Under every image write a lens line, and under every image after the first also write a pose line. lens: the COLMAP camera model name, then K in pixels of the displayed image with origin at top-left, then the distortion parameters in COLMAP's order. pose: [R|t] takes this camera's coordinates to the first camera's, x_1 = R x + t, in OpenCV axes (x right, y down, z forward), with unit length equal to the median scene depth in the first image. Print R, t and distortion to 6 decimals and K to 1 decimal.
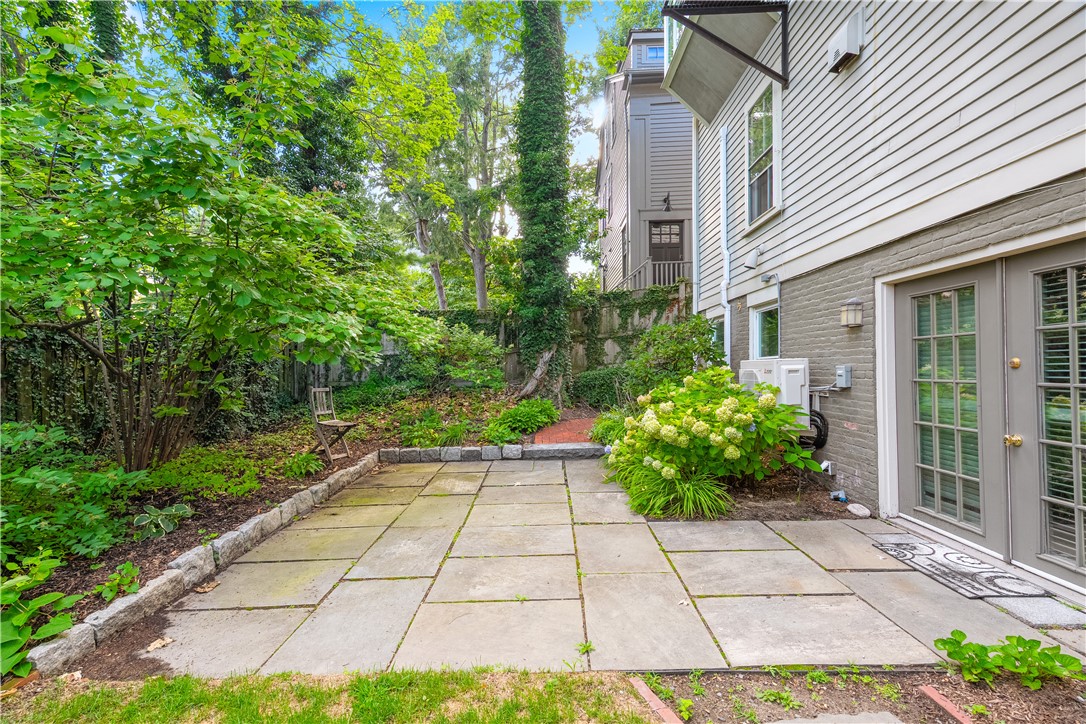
lens RADIAL K [[487.9, 0, 540.3], [0, 487.9, 365.3], [0, 0, 1]] dist [0.013231, 0.000769]
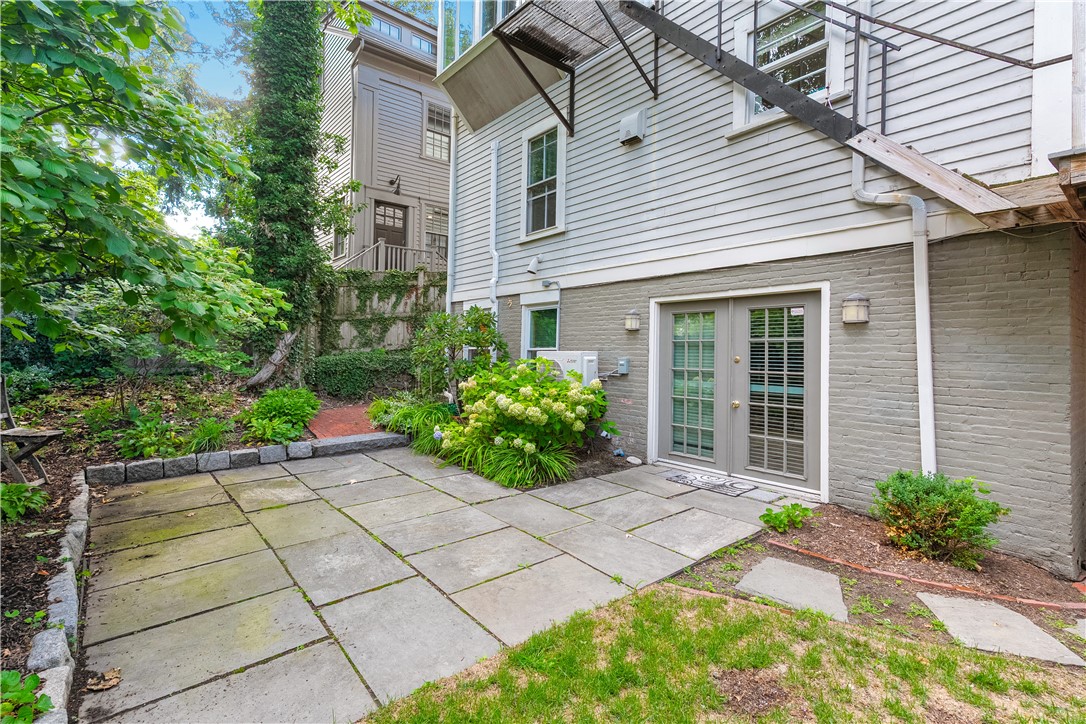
lens RADIAL K [[511.0, 0, 545.3], [0, 511.0, 350.6], [0, 0, 1]] dist [0.012969, 0.000657]
pose [[0.752265, 0.025645, 0.658361, -0.508123], [-0.026537, 0.999611, -0.008616, -0.001712], [-0.658326, -0.010989, 0.752653, 0.065386]]
